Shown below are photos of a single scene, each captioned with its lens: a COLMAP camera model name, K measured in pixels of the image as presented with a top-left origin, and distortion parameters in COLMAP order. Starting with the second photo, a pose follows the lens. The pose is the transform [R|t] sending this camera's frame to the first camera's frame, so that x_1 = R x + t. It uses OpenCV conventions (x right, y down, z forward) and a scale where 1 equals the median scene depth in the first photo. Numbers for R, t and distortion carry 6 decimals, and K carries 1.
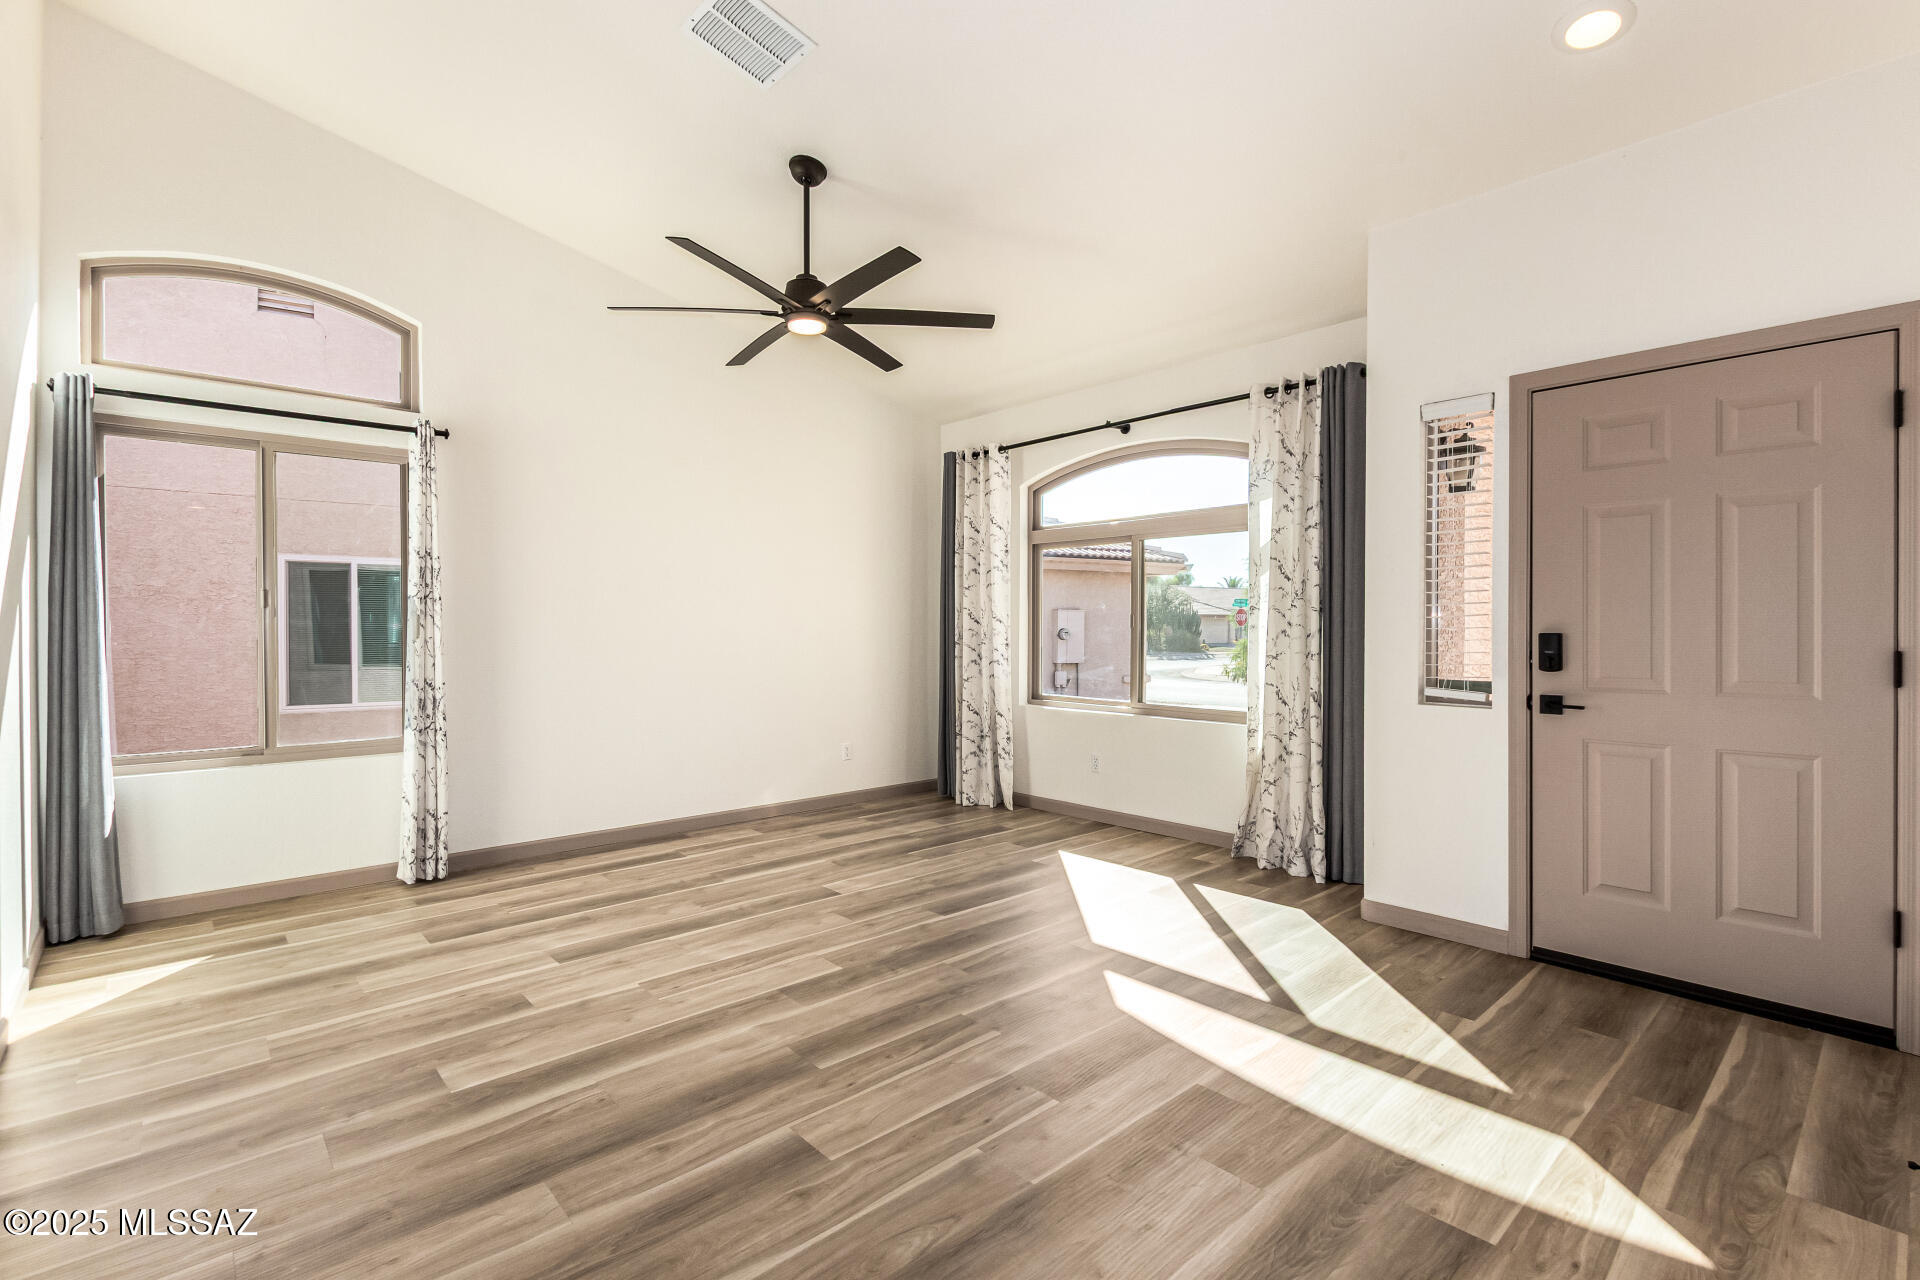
lens RADIAL K [[878.6, 0, 975.8], [0, 878.6, 627.8], [0, 0, 1]] dist [0.007454, -0.004184]
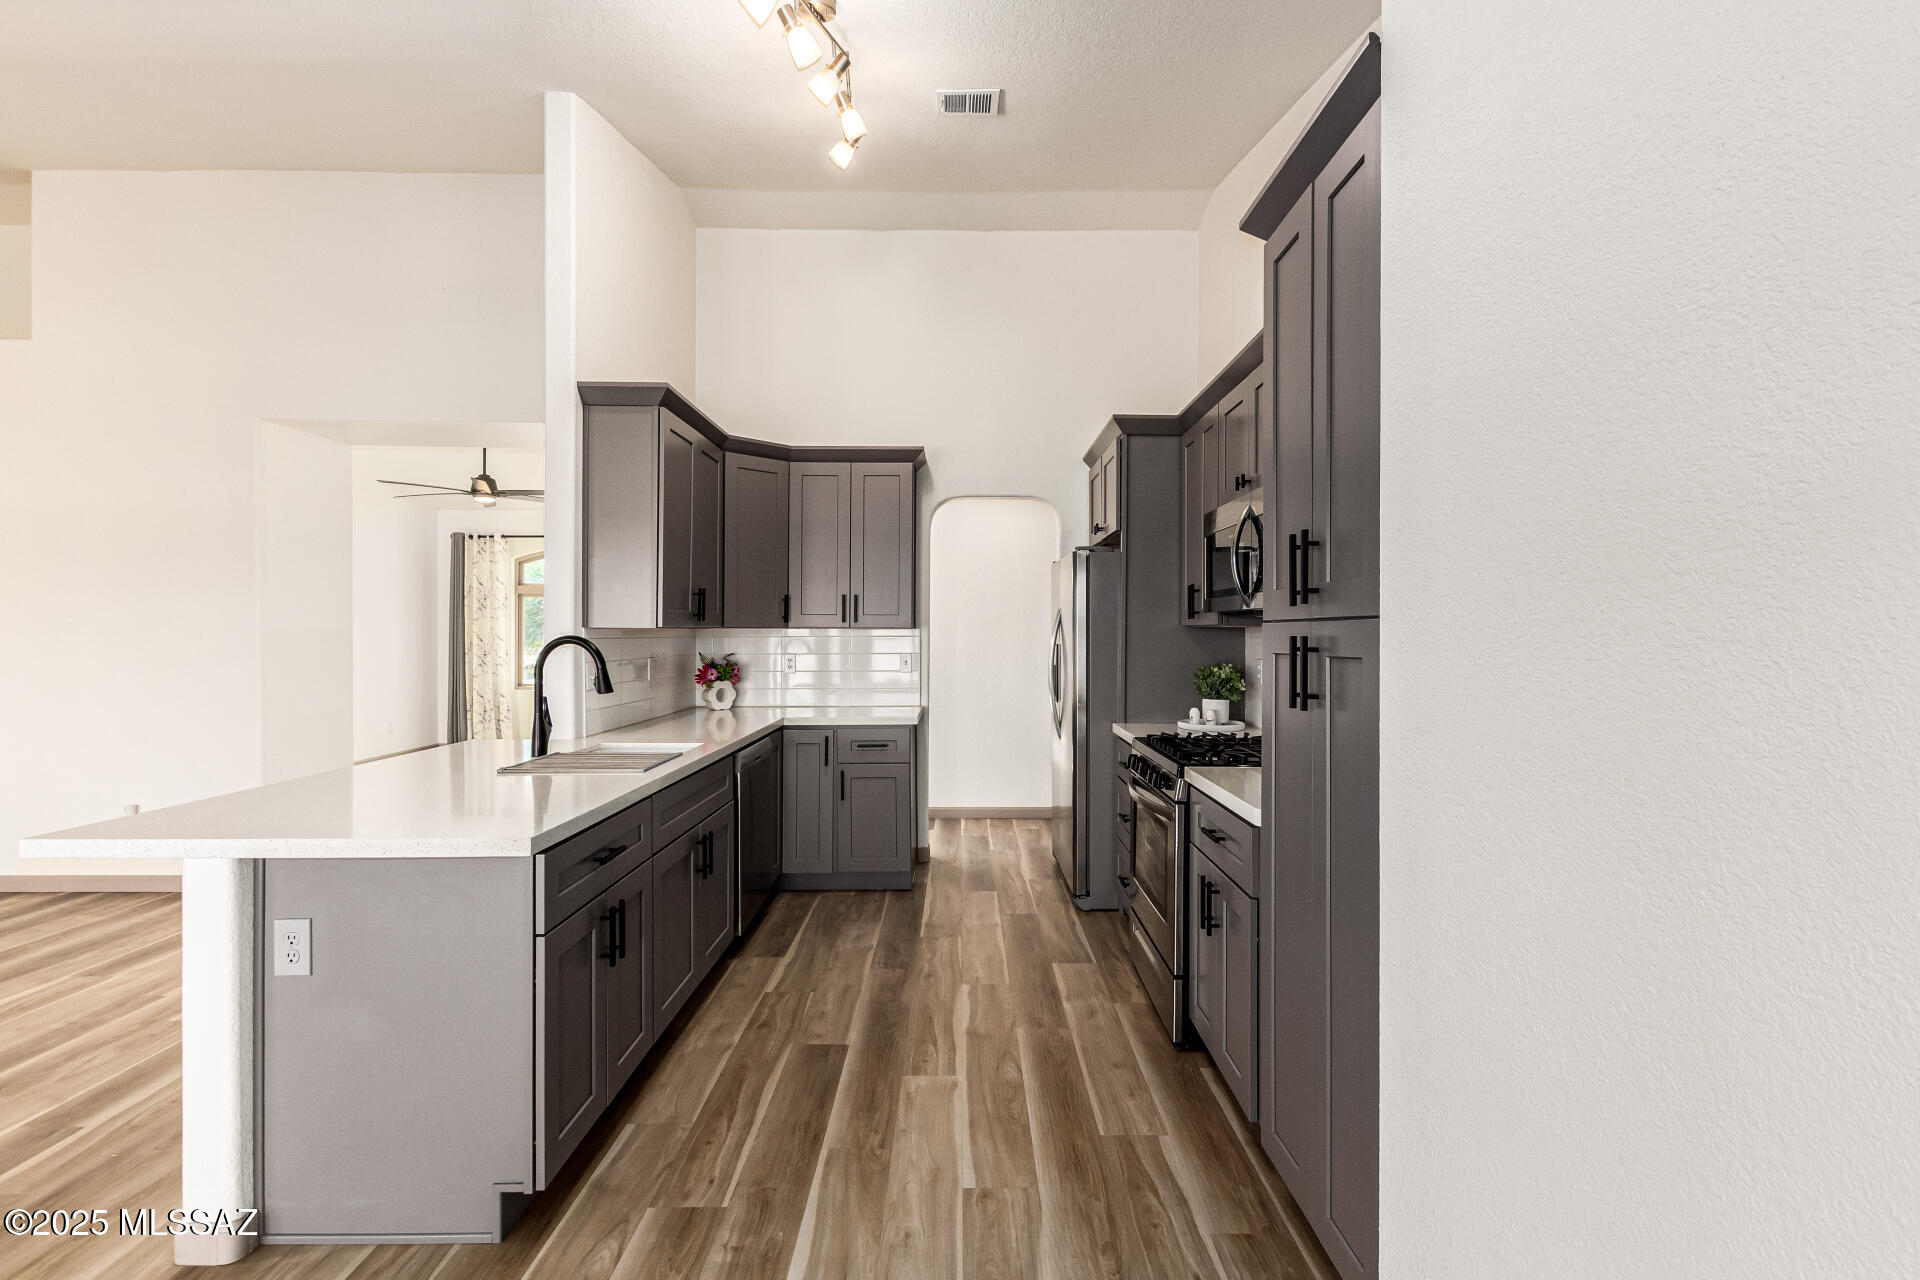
lens RADIAL K [[878.6, 0, 969.0], [0, 878.6, 631.5], [0, 0, 1]] dist [0.007454, -0.004184]
pose [[0.670447, 0.001183, 0.741957, -1.118889], [0.000773, 0.999997, -0.002293, -0.034675], [-0.741957, 0.002111, 0.670444, -1.396733]]
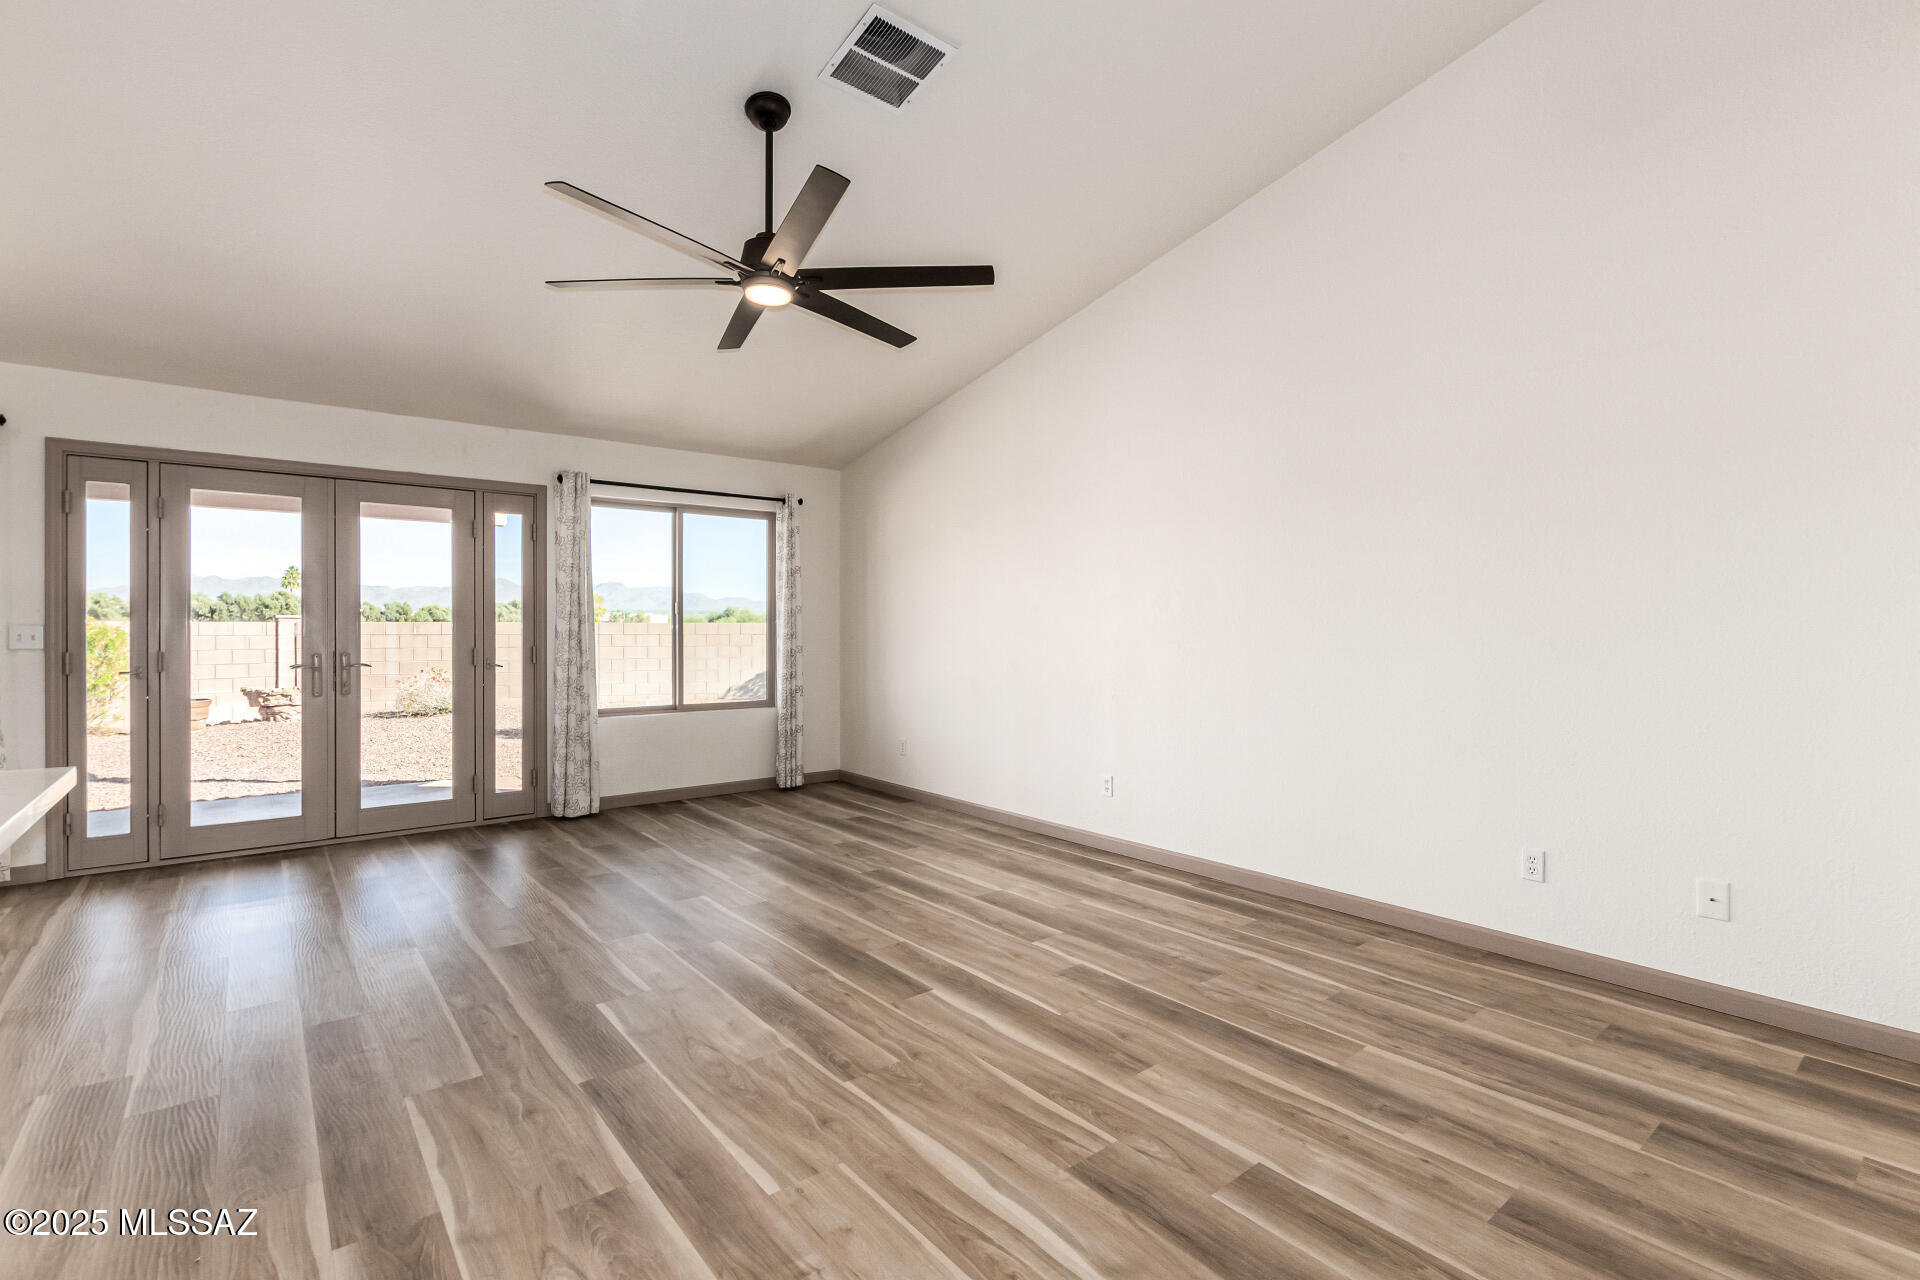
lens RADIAL K [[878.6, 0, 975.1], [0, 878.6, 629.1], [0, 0, 1]] dist [0.007454, -0.004184]
pose [[-0.054270, 0.002865, -0.998522, -0.552112], [-0.005729, 0.999979, 0.003181, 0.001650], [0.998510, 0.005893, -0.054253, 0.080063]]
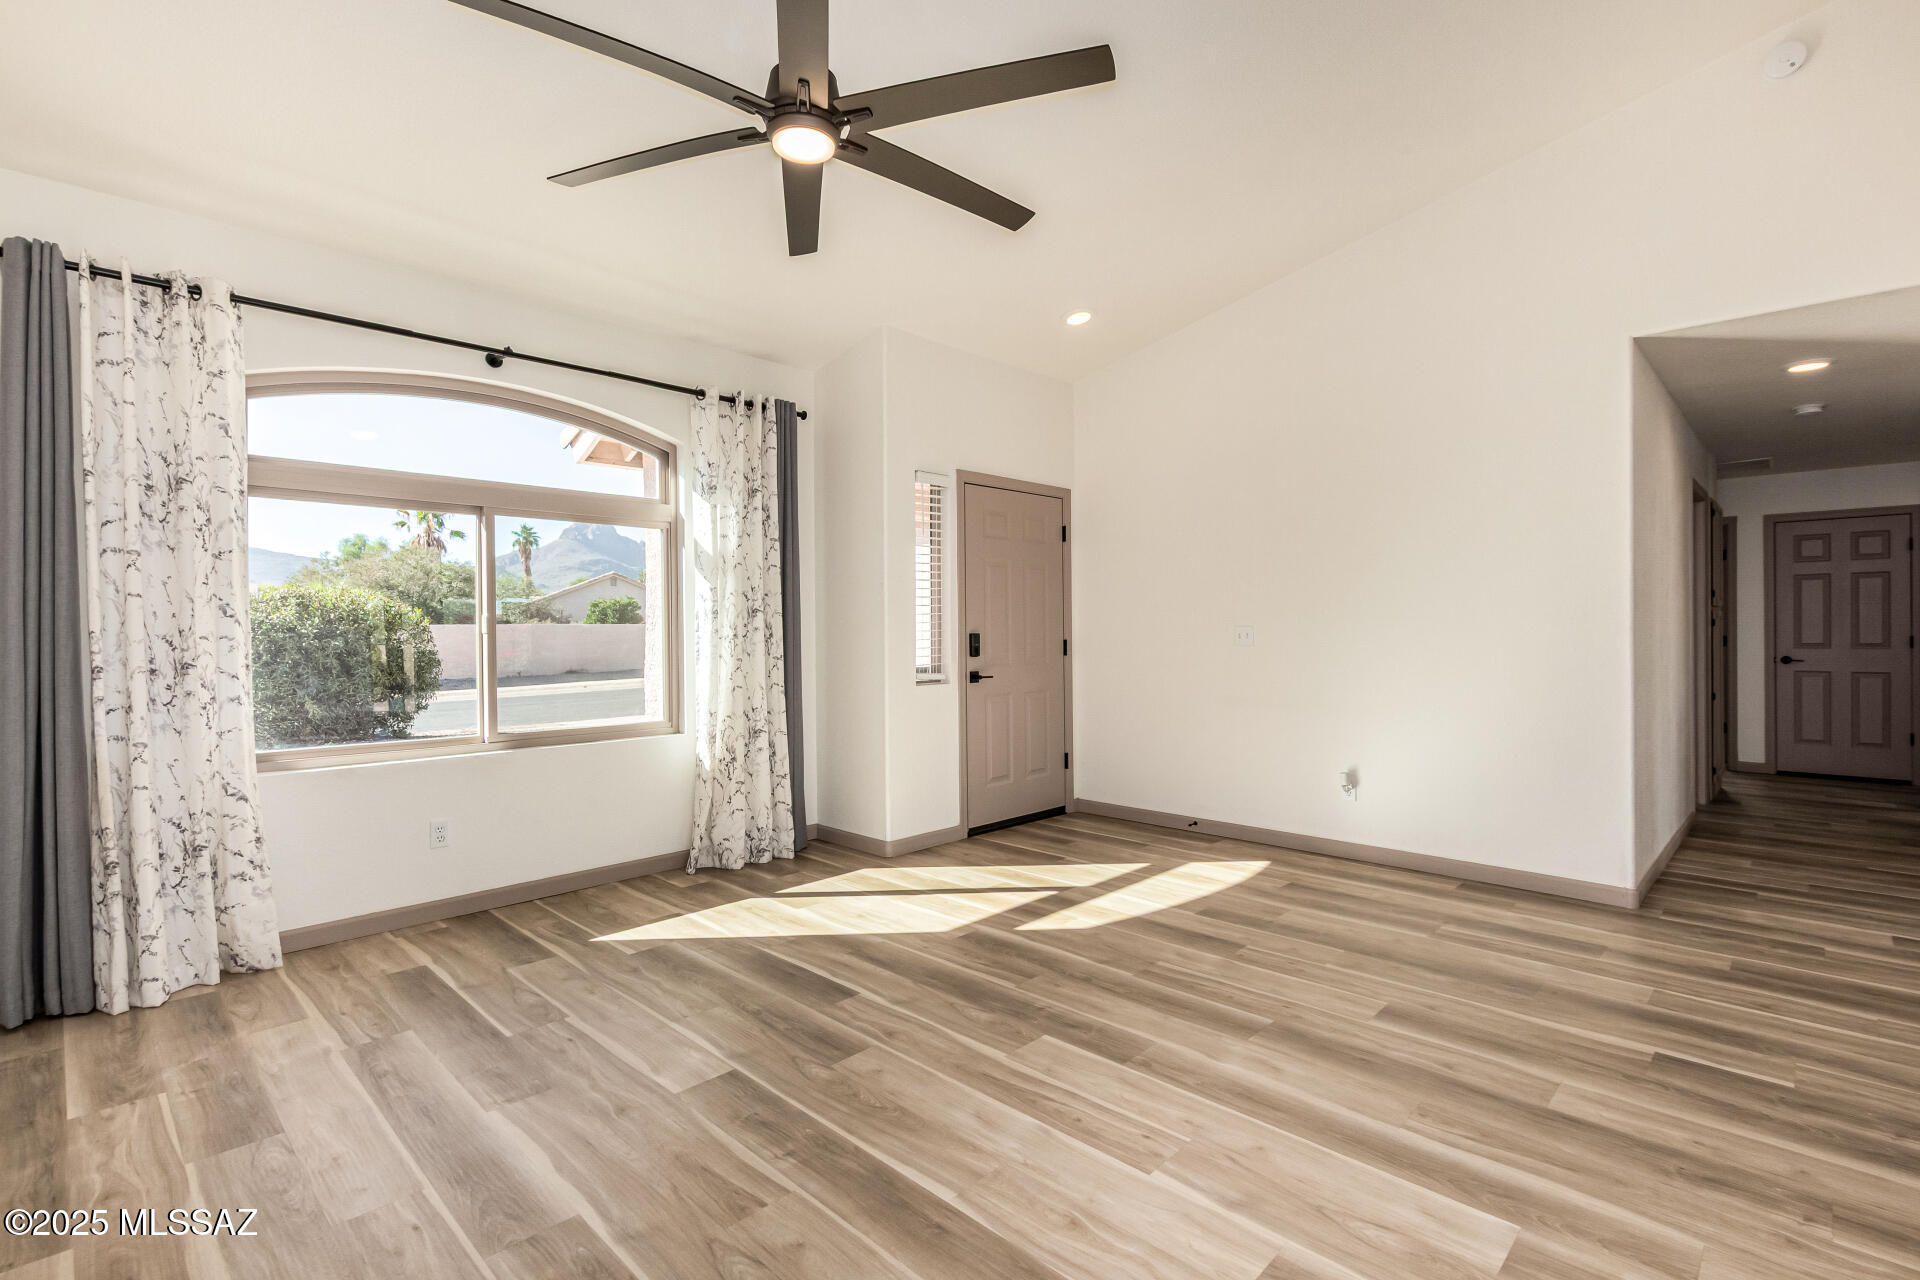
lens RADIAL K [[878.6, 0, 963.6], [0, 878.6, 624.5], [0, 0, 1]] dist [0.007454, -0.004184]
pose [[-0.050406, 0.006662, 0.998707, -0.944098], [0.008446, 0.999945, -0.006244, 0.000541], [-0.998693, 0.008121, -0.050459, 1.067813]]
